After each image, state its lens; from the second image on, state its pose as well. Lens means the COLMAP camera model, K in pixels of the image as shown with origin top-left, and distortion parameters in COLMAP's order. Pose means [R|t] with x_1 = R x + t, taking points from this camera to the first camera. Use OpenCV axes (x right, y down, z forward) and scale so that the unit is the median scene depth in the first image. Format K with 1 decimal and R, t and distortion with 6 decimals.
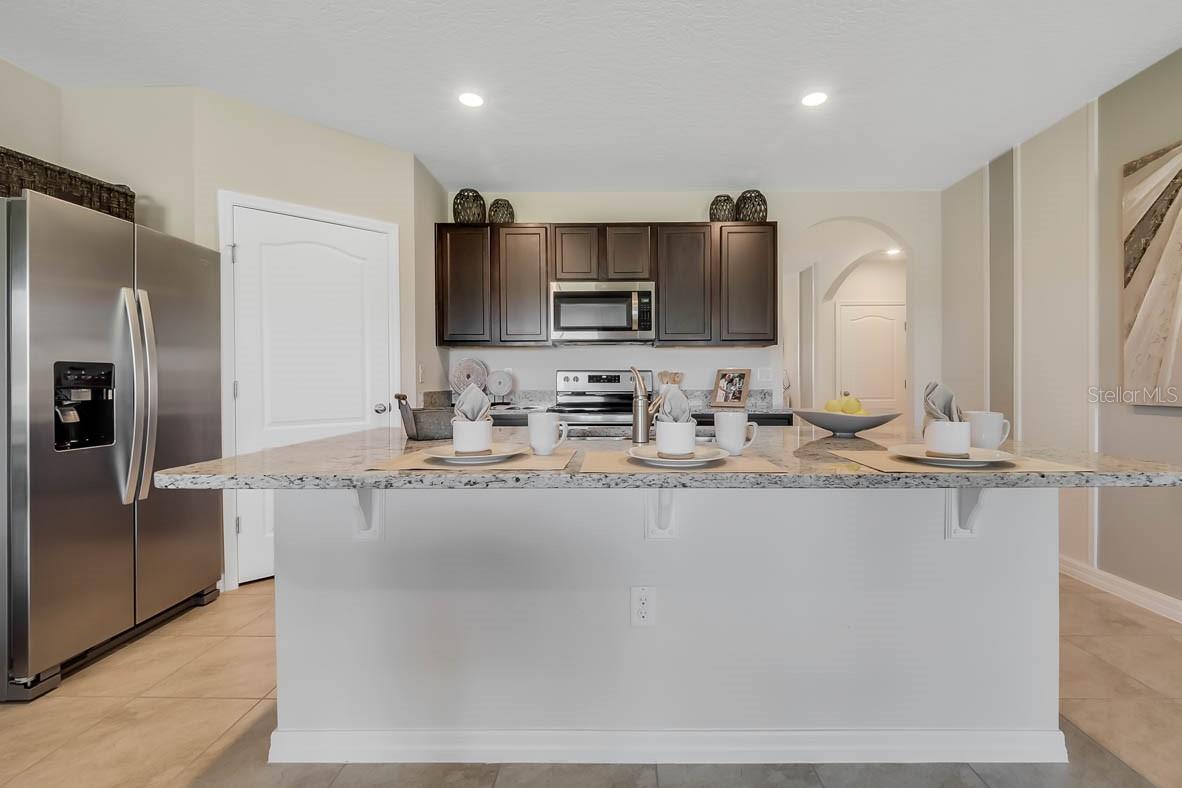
lens RADIAL K [[523.7, 0, 618.1], [0, 523.7, 387.4], [0, 0, 1]] dist [0.000367, -0.000766]
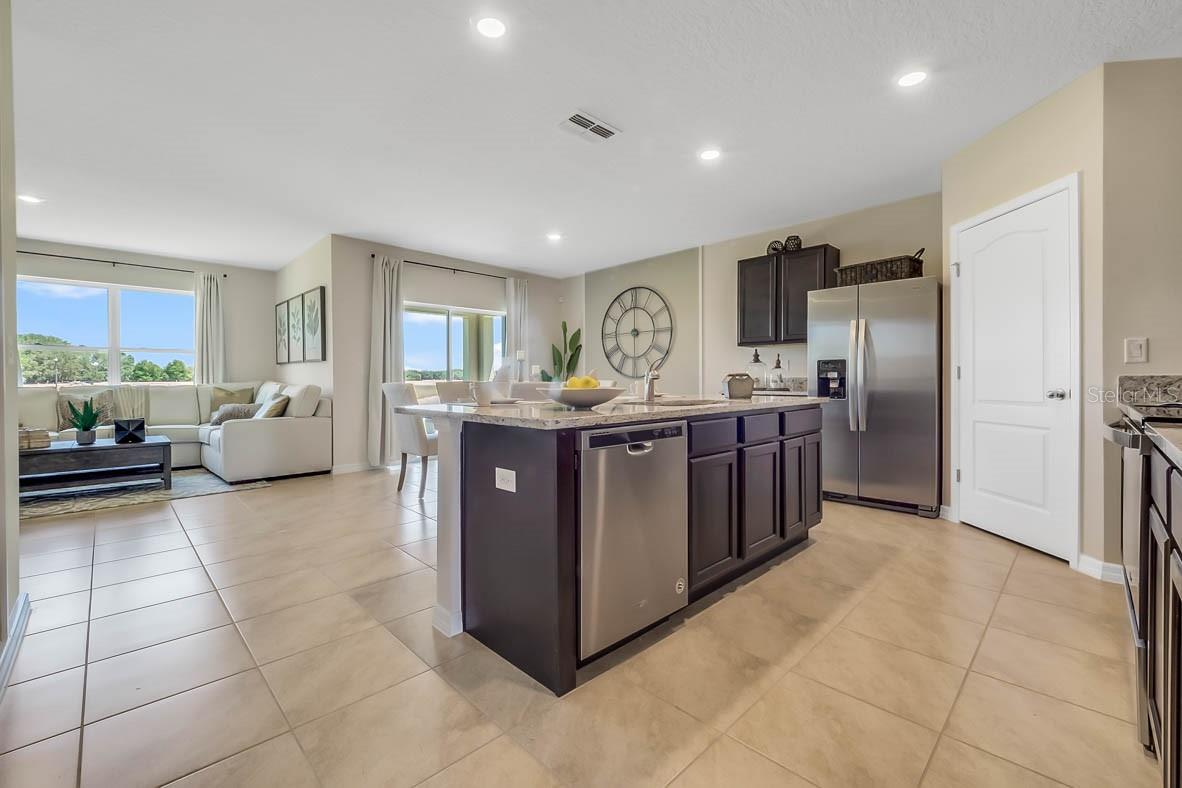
lens RADIAL K [[497.3, 0, 582.1], [0, 497.3, 384.6], [0, 0, 1]] dist [-0.003779, -0.003152]
pose [[-0.703151, 0.012505, -0.710930, 0.609822], [-0.003872, 0.999763, 0.021415, 0.008238], [0.711030, 0.017811, -0.702937, 0.888516]]
